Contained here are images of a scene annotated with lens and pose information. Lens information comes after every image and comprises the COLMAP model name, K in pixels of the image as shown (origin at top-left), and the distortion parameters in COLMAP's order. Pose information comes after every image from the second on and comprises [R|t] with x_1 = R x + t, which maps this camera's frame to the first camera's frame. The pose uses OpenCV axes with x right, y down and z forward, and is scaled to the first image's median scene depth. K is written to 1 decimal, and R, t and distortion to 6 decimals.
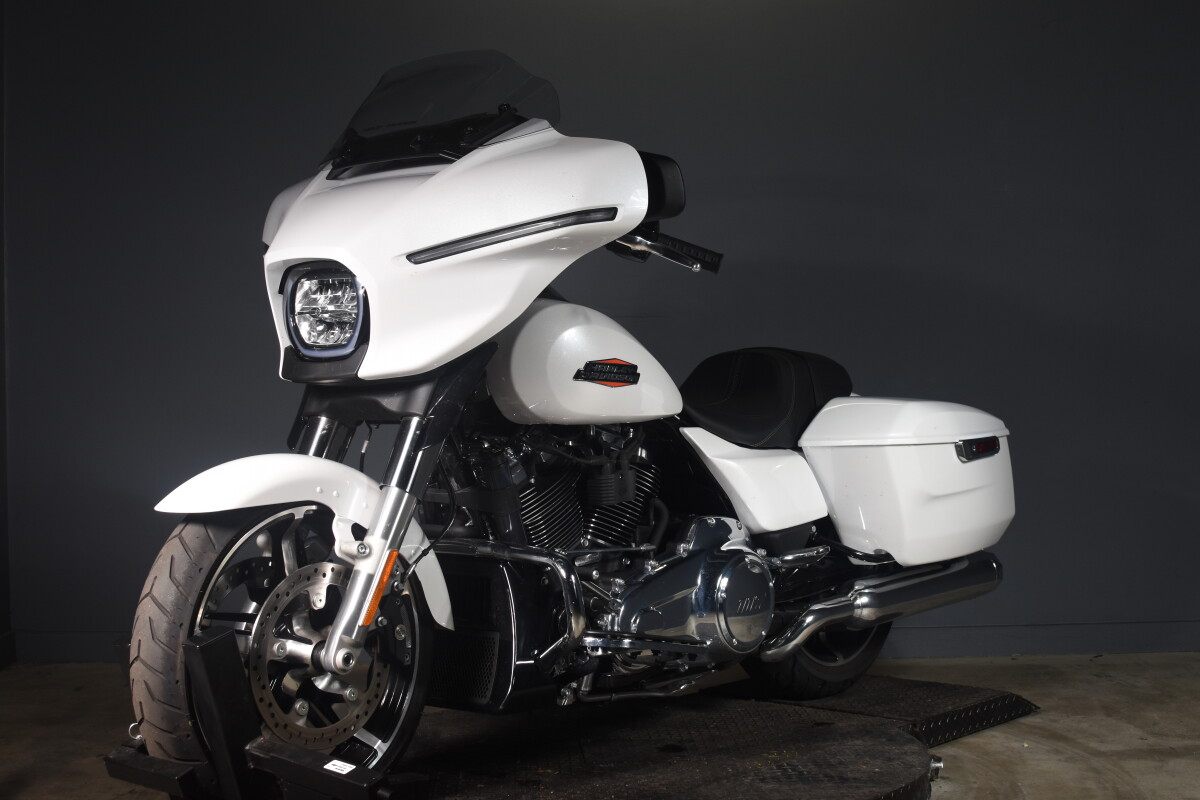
lens RADIAL K [[1826.7, 0, 600.0], [0, 1826.7, 400.0], [0, 0, 1]] dist [-0.158851, 0.019469]
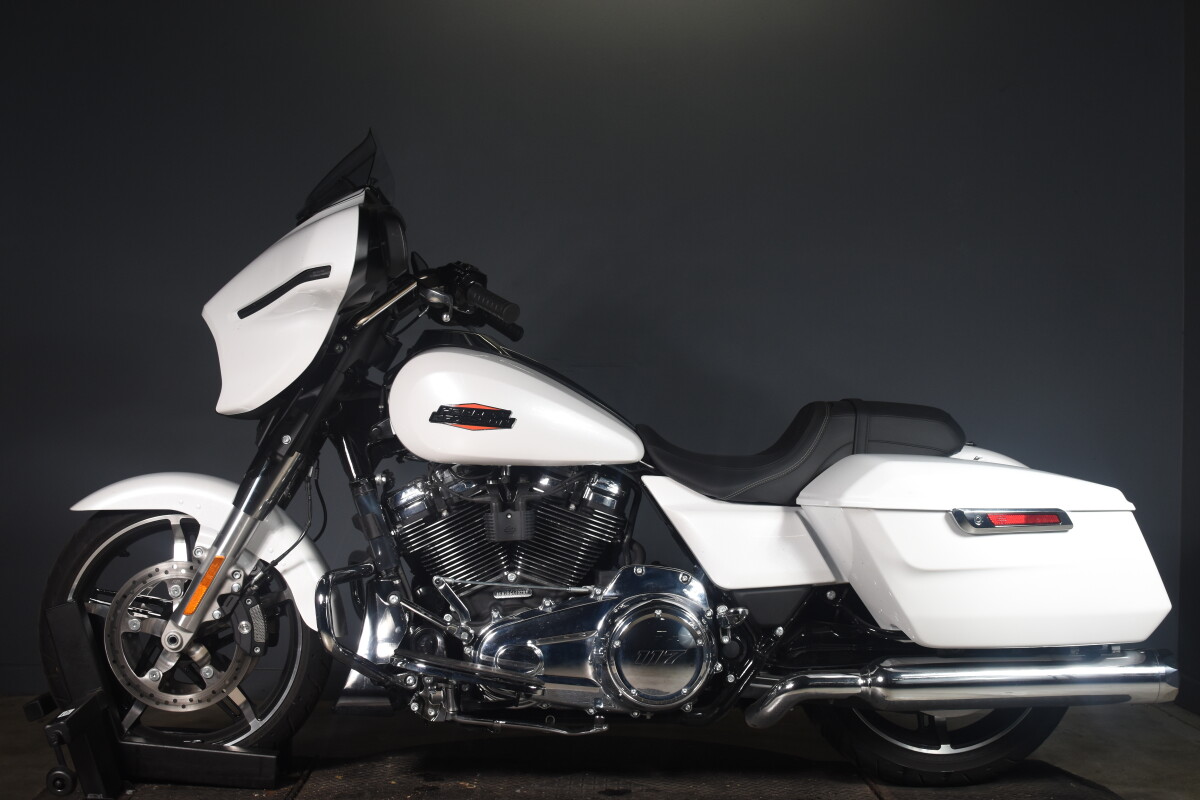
lens RADIAL K [[1826.7, 0, 600.0], [0, 1826.7, 400.0], [0, 0, 1]] dist [-0.158851, 0.019469]
pose [[0.674499, 0.017000, -0.738080, 0.803780], [-0.038290, 0.999195, -0.011977, -0.014052], [0.737282, 0.036339, 0.674607, 0.317841]]
